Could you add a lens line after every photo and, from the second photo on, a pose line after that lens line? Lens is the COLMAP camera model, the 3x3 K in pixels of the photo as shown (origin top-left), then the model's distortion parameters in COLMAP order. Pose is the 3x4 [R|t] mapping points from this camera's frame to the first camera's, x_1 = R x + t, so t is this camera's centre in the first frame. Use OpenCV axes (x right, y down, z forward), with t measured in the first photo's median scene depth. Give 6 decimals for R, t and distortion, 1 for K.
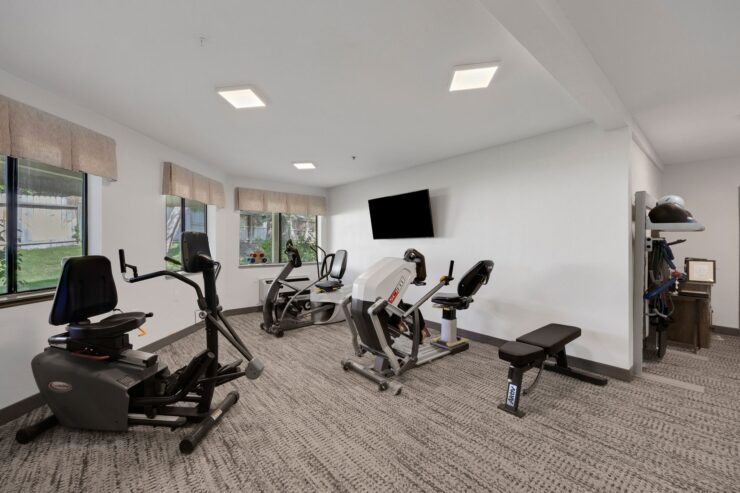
lens RADIAL K [[294.1, 0, 364.5], [0, 294.1, 242.0], [0, 0, 1]] dist [-0.007335, -0.000089]
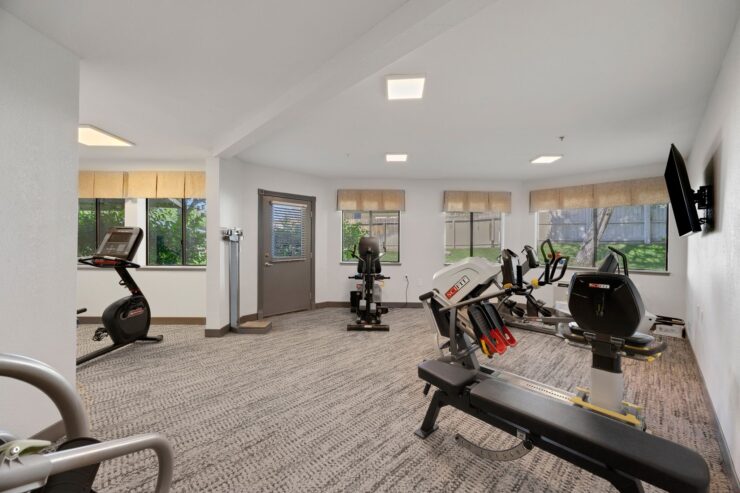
lens RADIAL K [[294.1, 0, 364.2], [0, 294.1, 244.1], [0, 0, 1]] dist [-0.007335, -0.000089]
pose [[0.068120, 0.005996, -0.997659, 1.442321], [-0.001148, 0.999982, 0.005931, 0.004334], [0.997676, 0.000742, 0.068126, 0.785320]]
